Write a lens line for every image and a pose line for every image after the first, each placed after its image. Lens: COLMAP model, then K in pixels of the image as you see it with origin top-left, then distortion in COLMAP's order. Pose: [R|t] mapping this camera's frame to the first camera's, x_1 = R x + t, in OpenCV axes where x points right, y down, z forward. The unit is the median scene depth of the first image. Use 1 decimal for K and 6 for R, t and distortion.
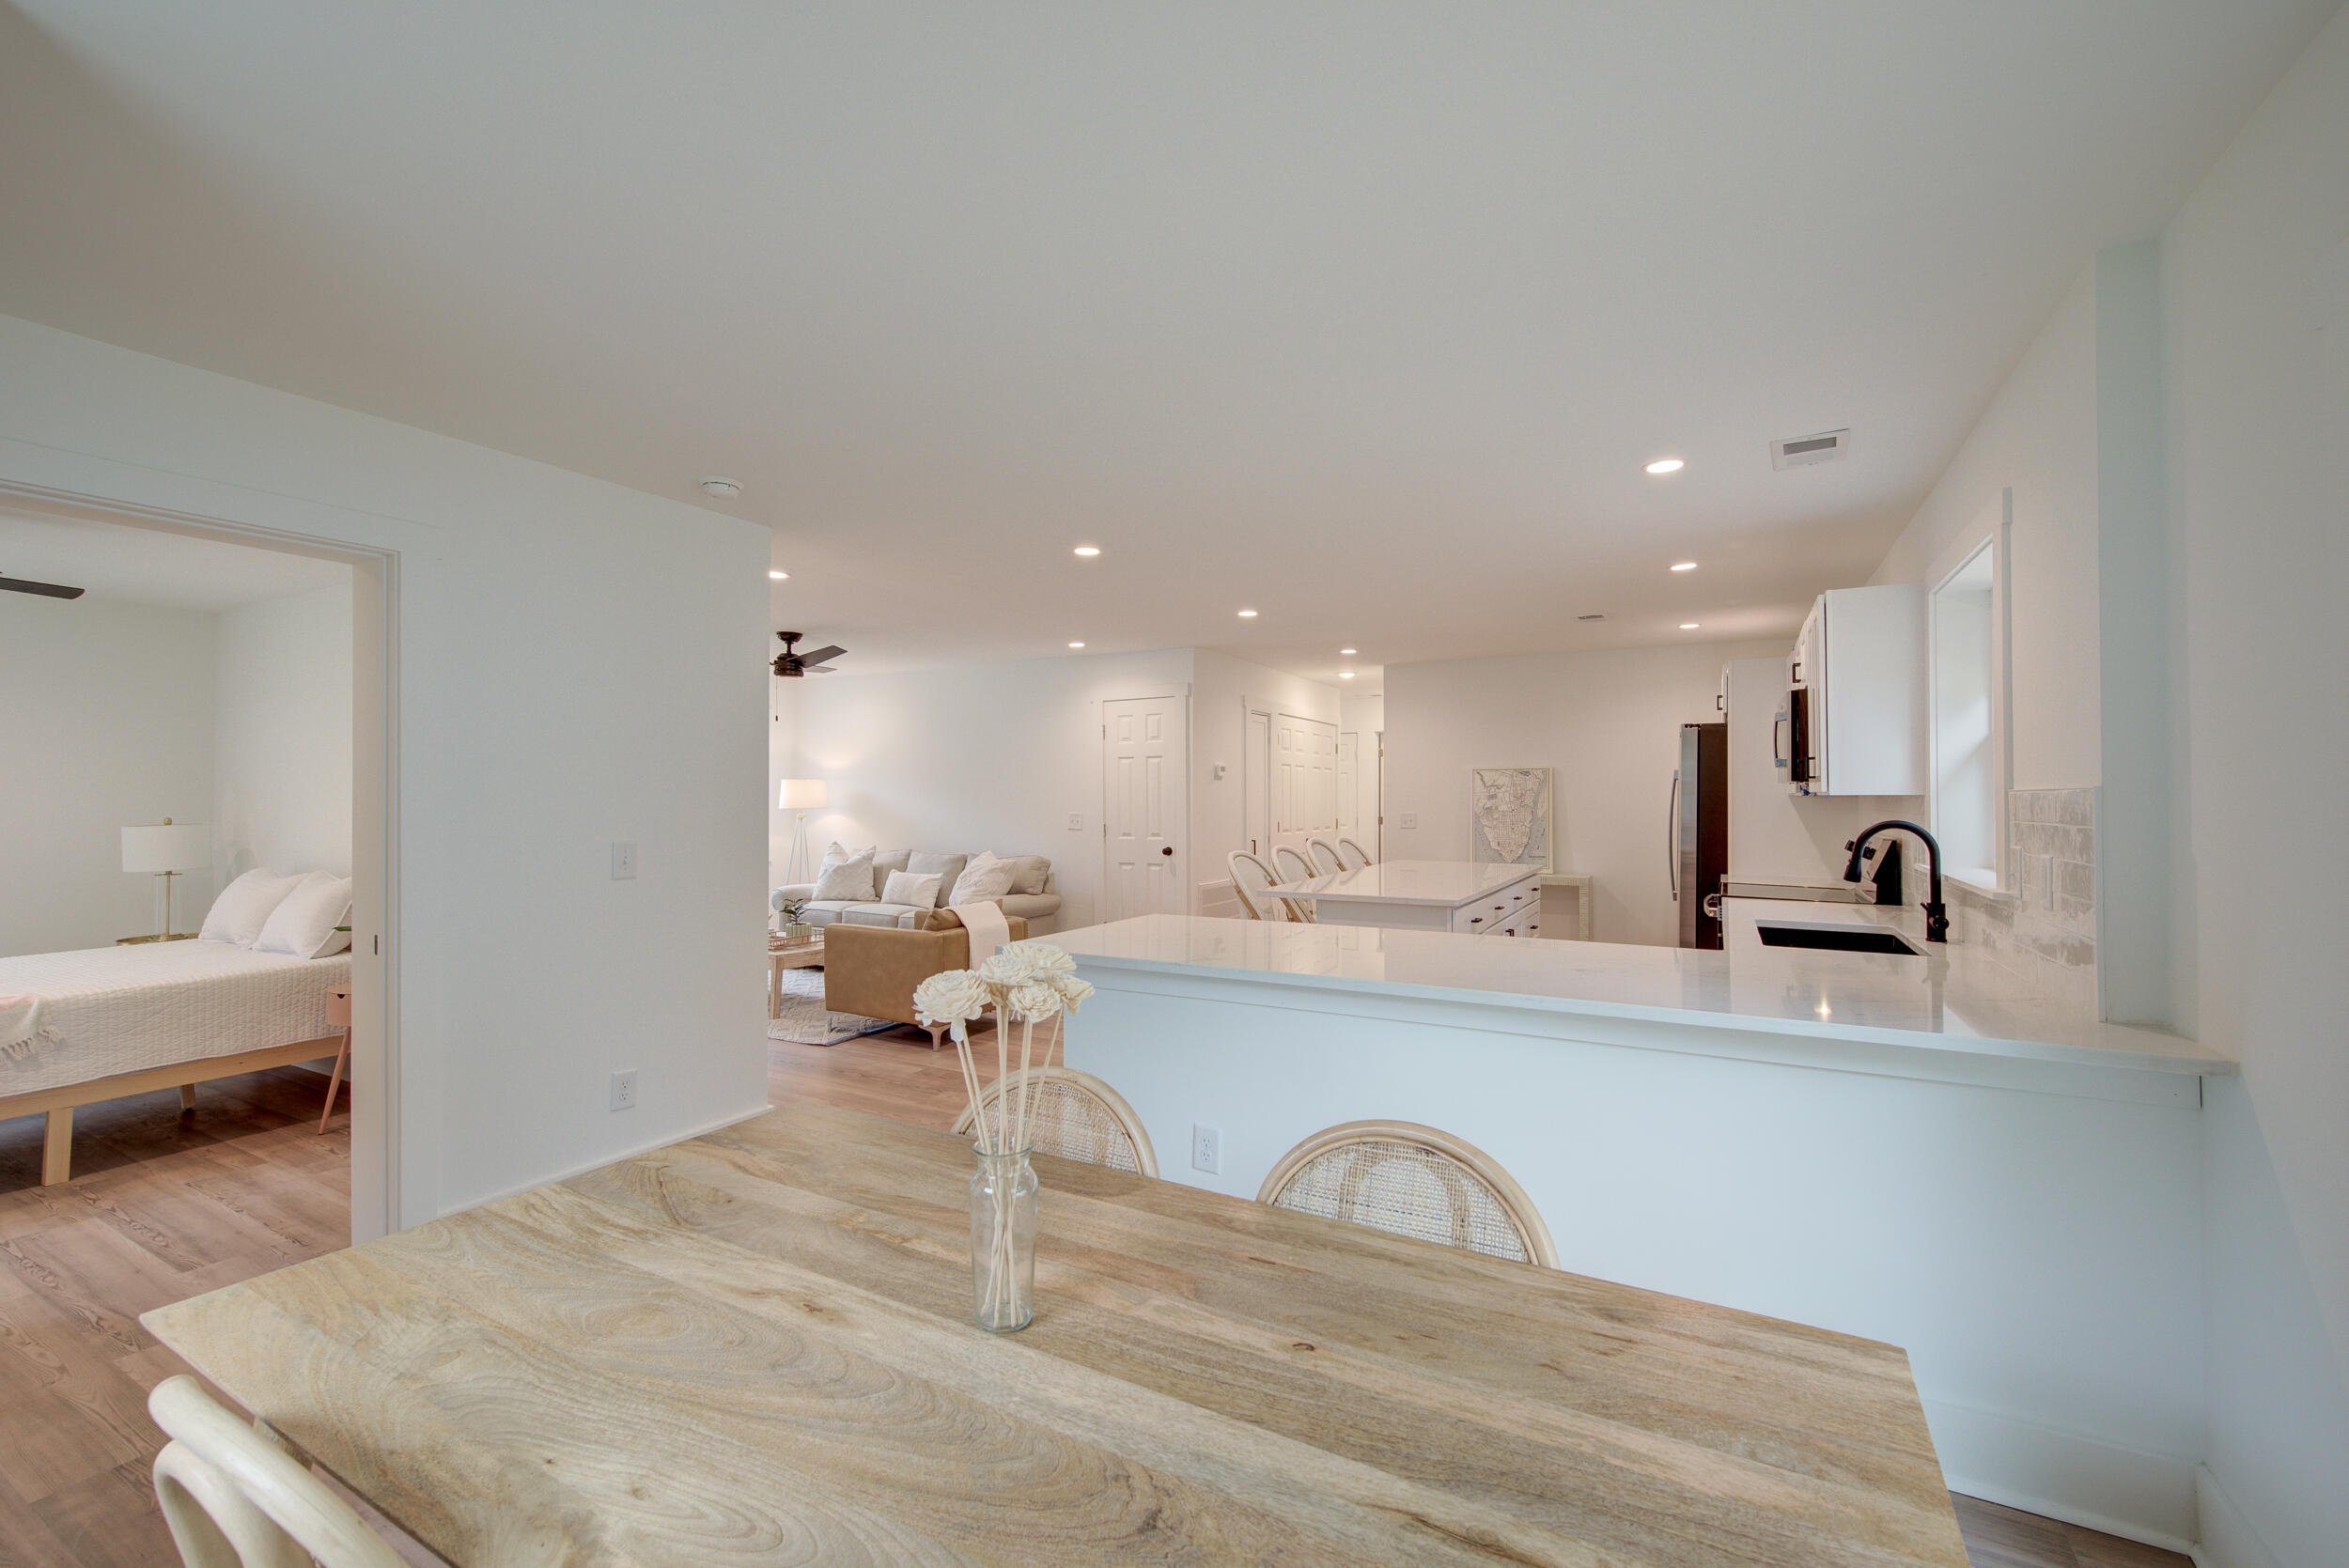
lens RADIAL K [[968.1, 0, 1188.1], [0, 968.1, 783.1], [0, 0, 1]] dist [0.001327, -0.000030]
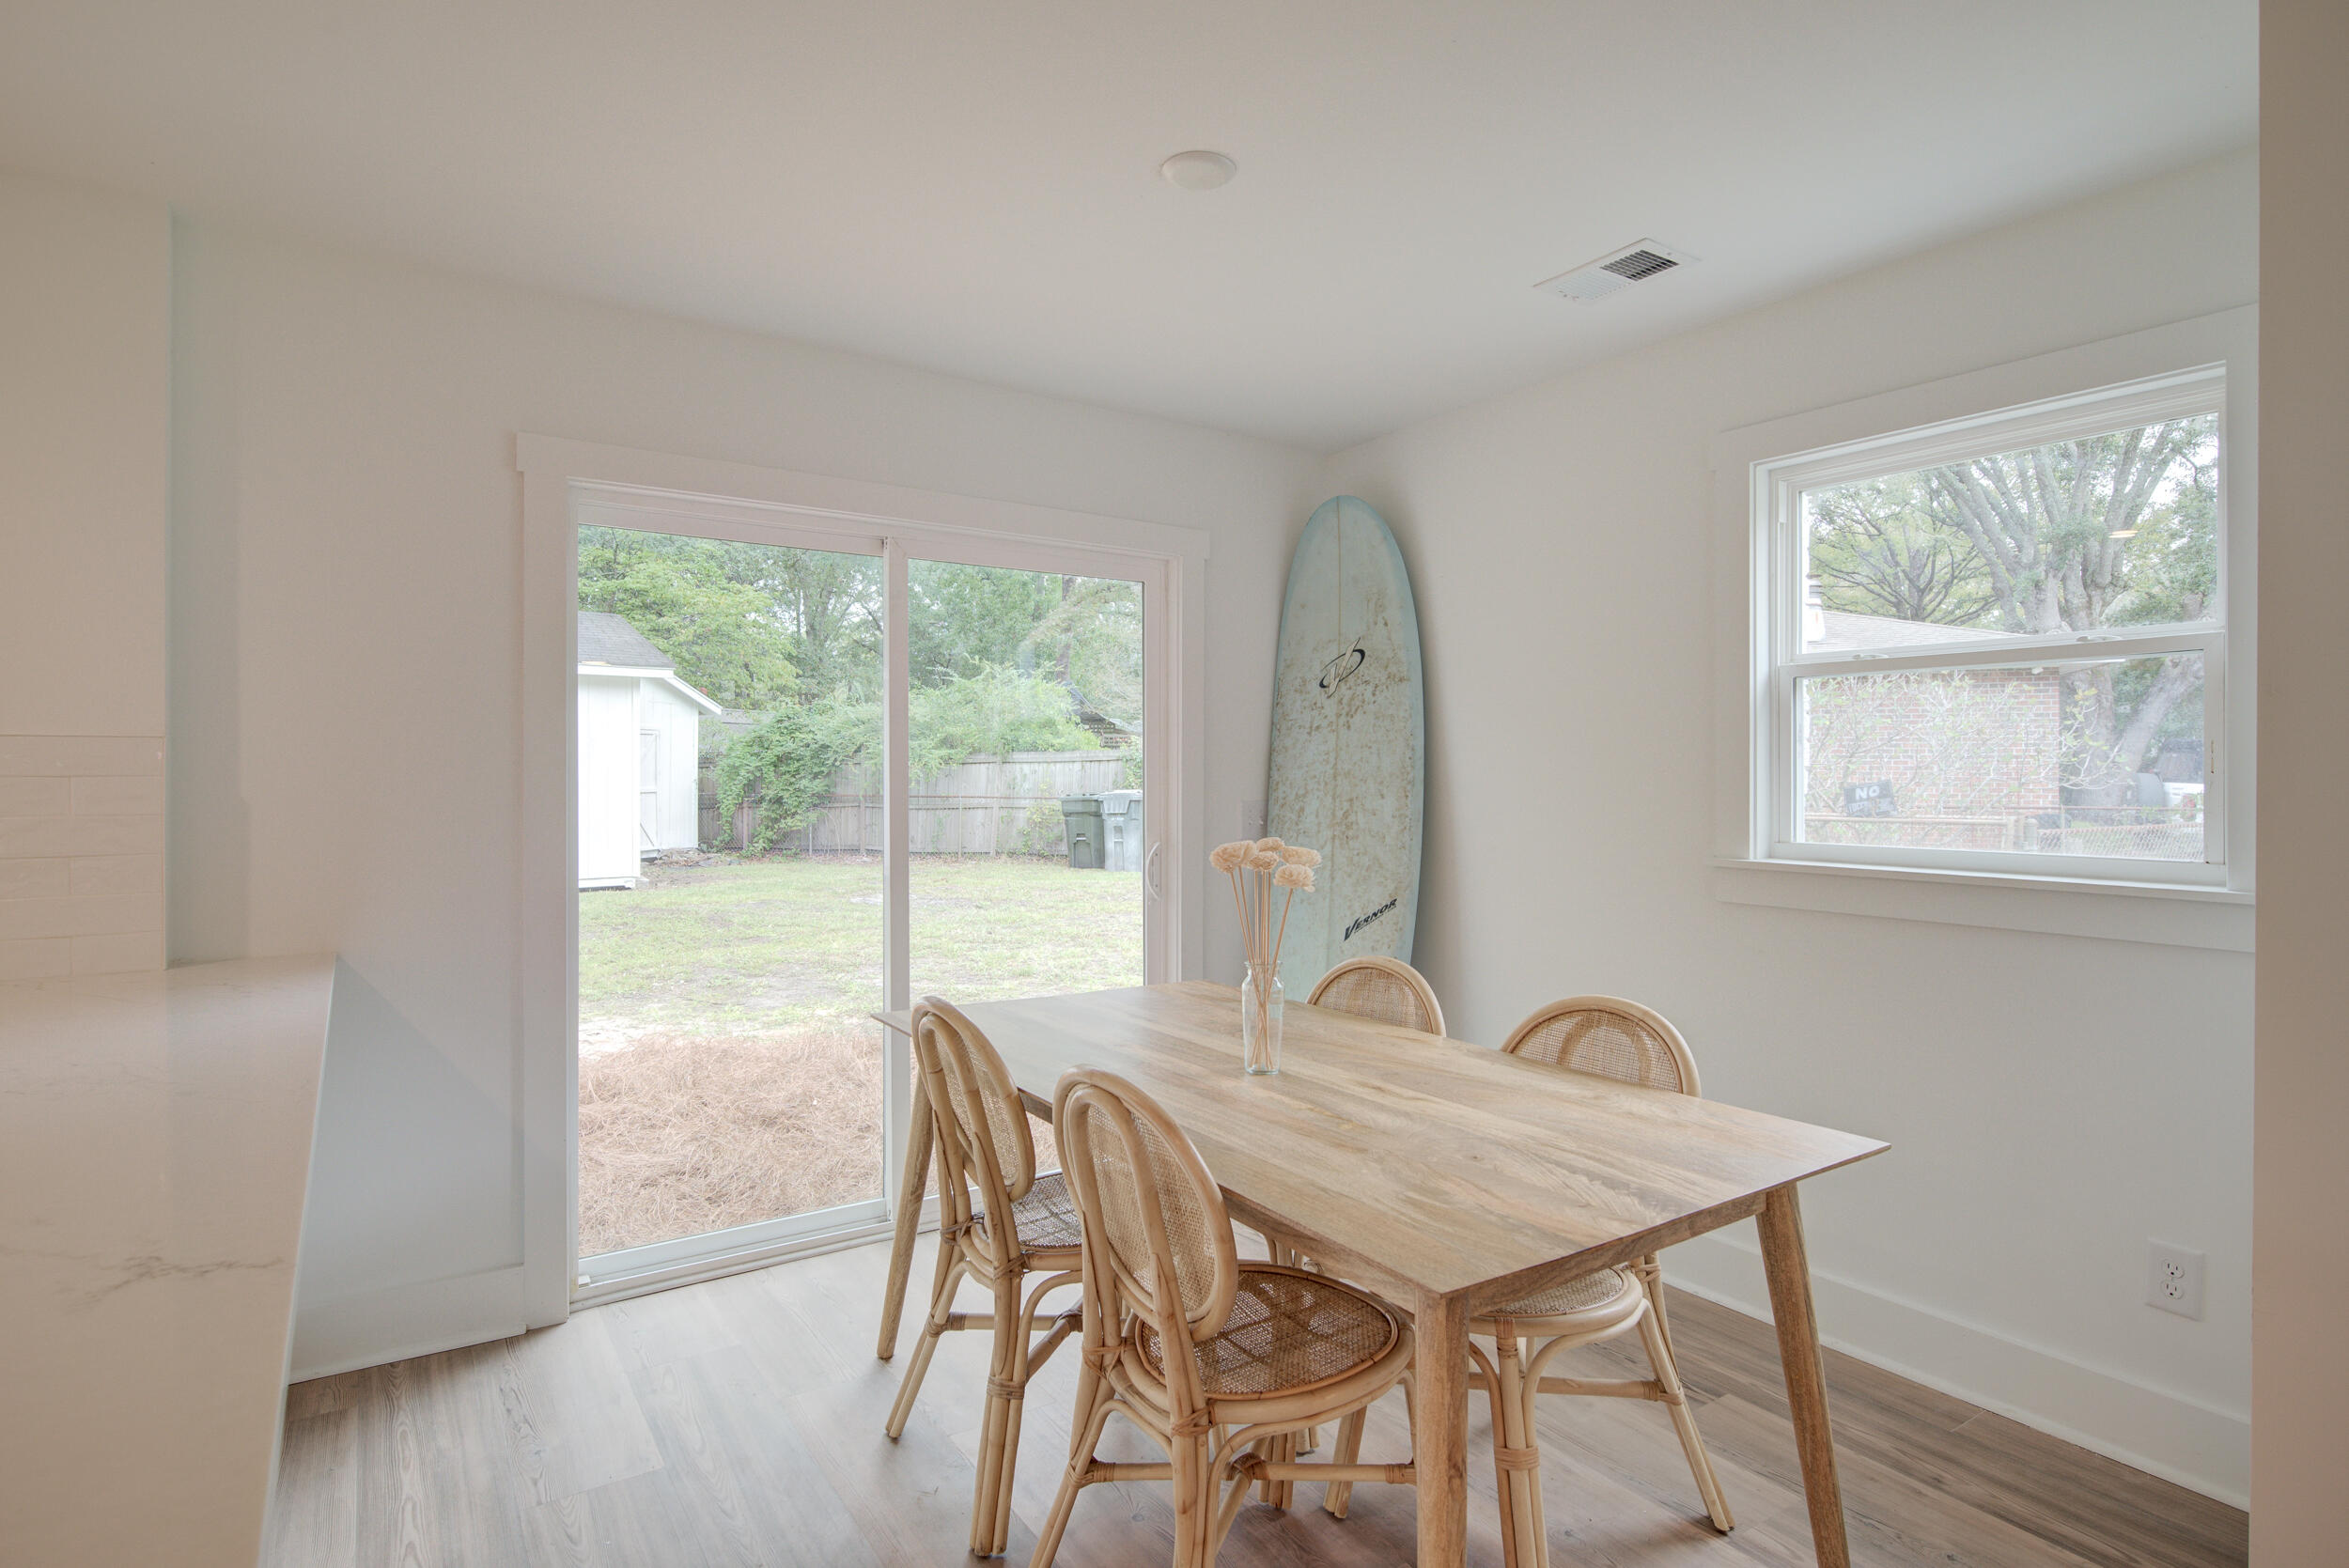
lens RADIAL K [[1207.6, 0, 1174.5], [0, 1207.6, 784.0], [0, 0, 1]] dist [-0.076971, 0.000114]
pose [[-0.885584, -0.004959, 0.464452, -0.151660], [-0.008443, 0.999950, -0.005421, 0.015079], [-0.464402, -0.008722, -0.885582, 0.437813]]
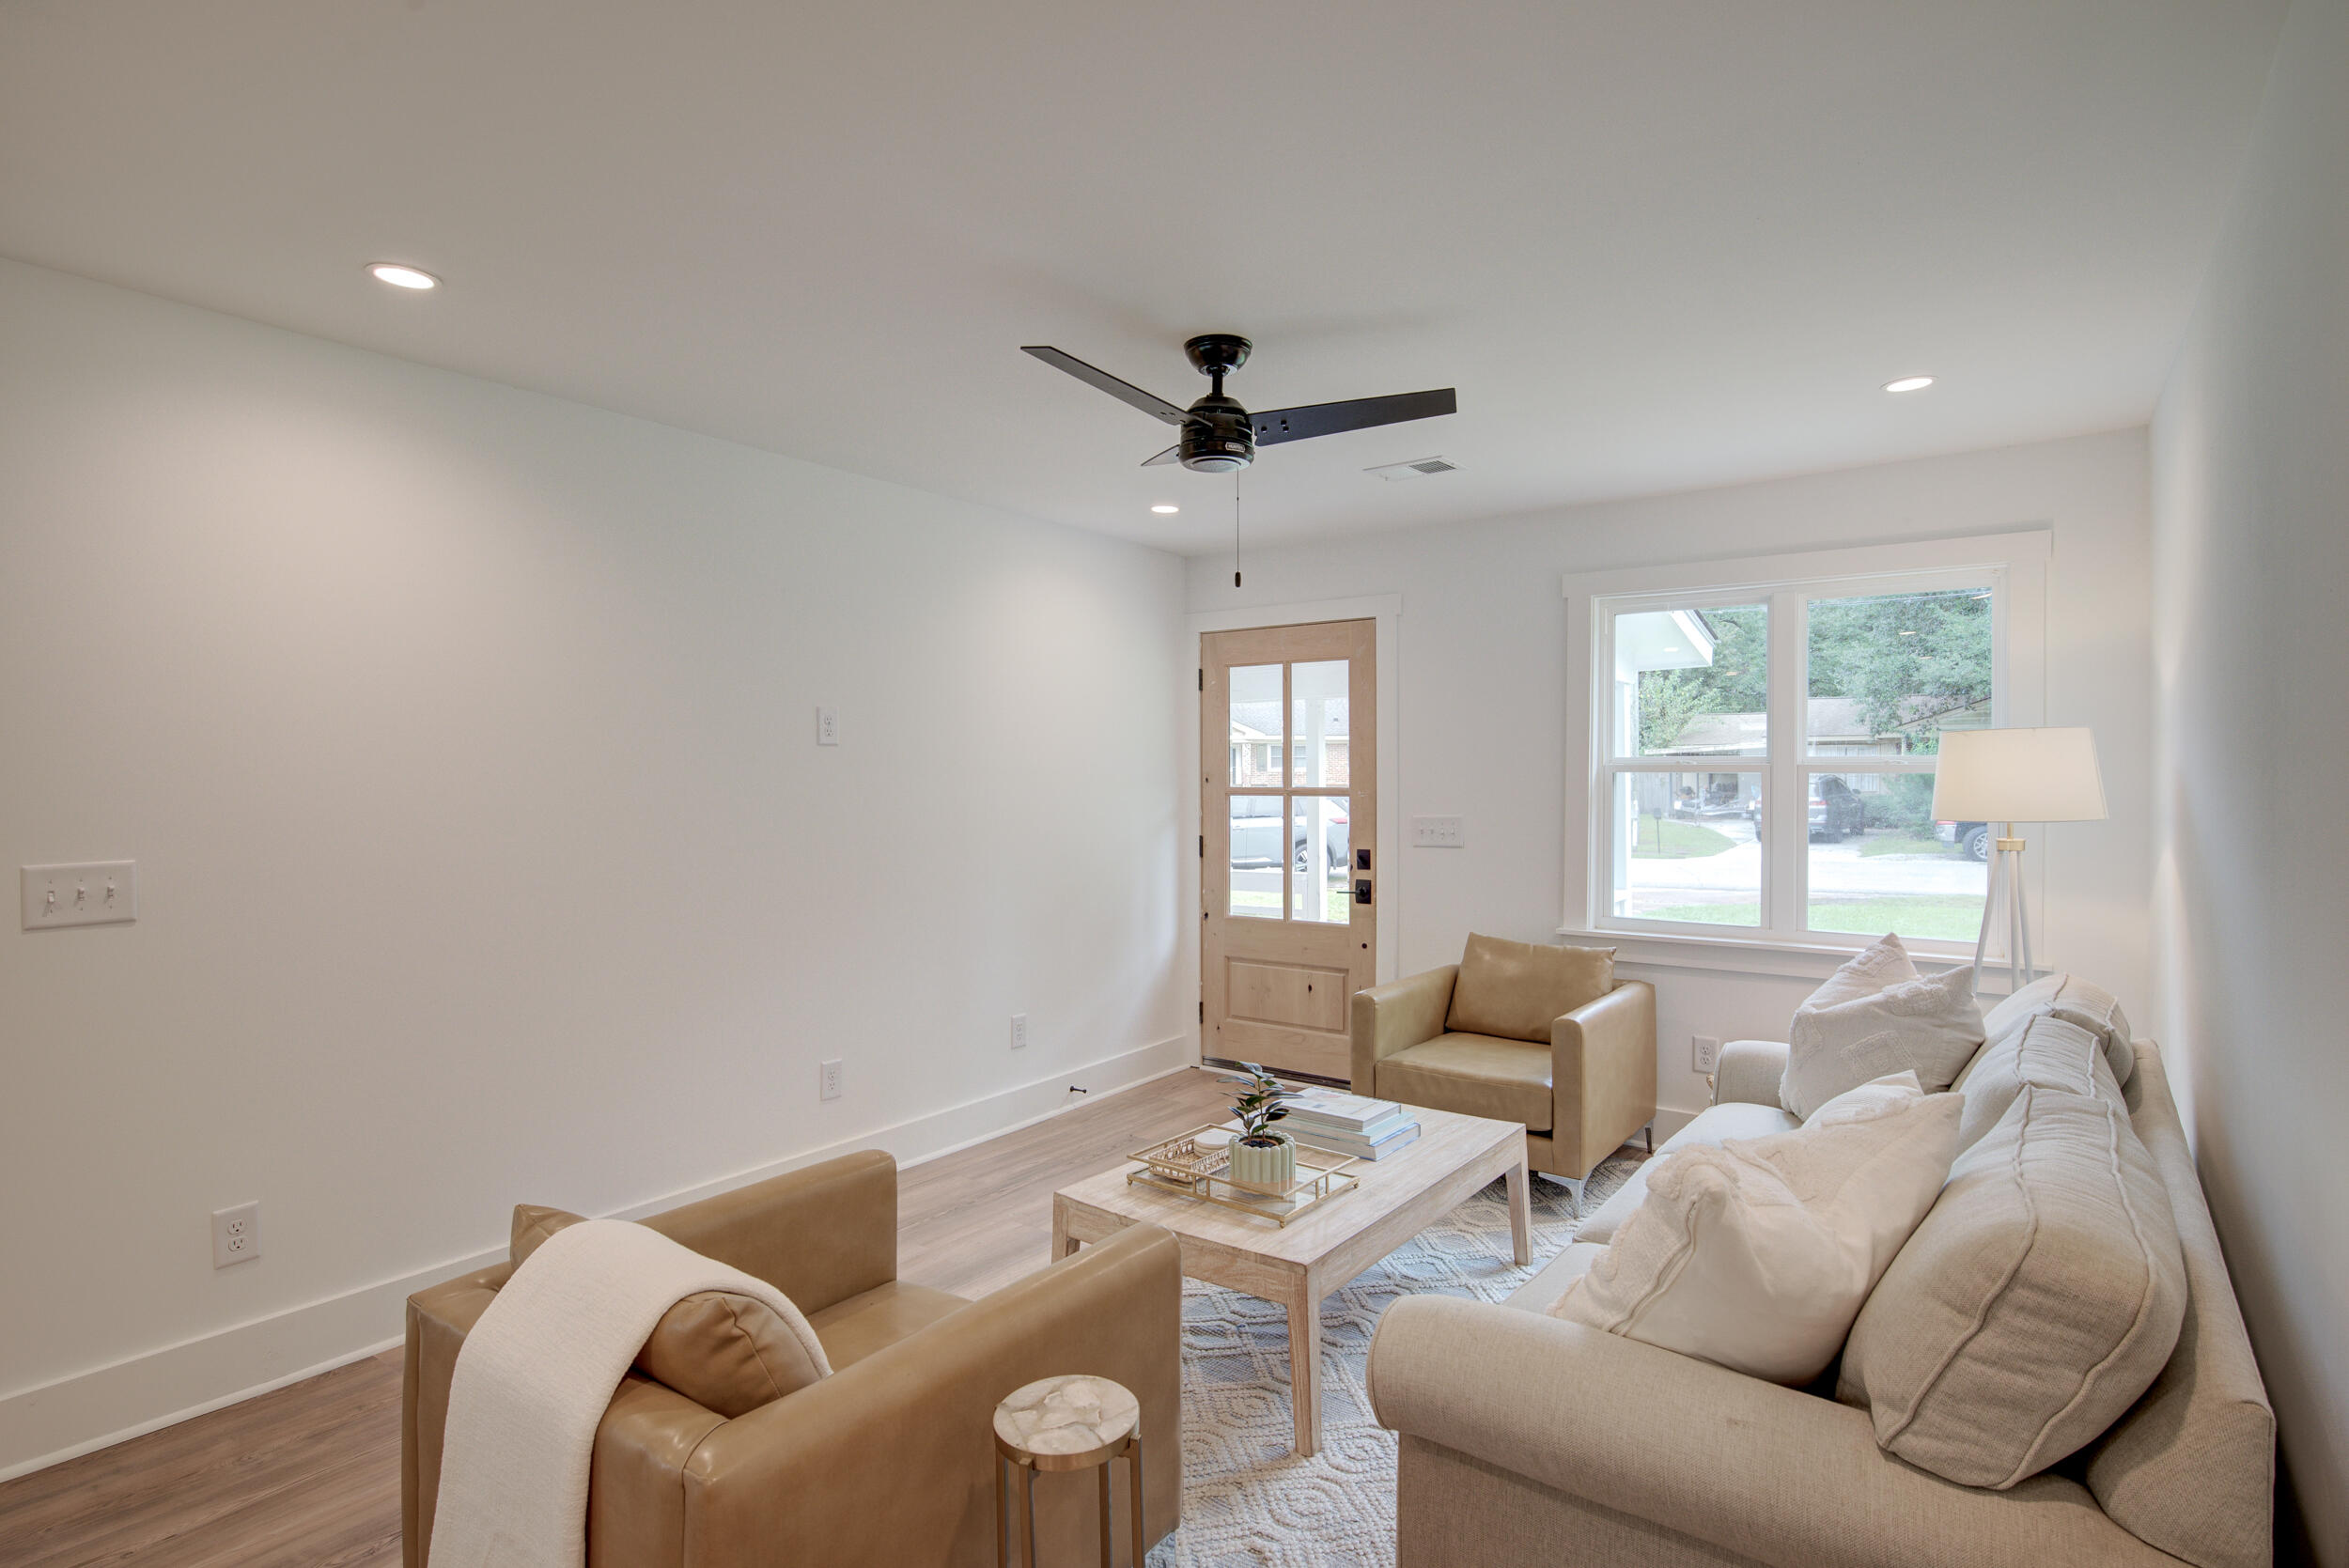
lens RADIAL K [[1181.5, 0, 1187.5], [0, 1181.5, 778.4], [0, 0, 1]] dist [-0.011992, 0.000545]
pose [[-0.128086, 0.003942, -0.991755, 0.032418], [0.014712, 0.999890, 0.002075, 0.008832], [0.991654, -0.014325, -0.128129, 0.924448]]
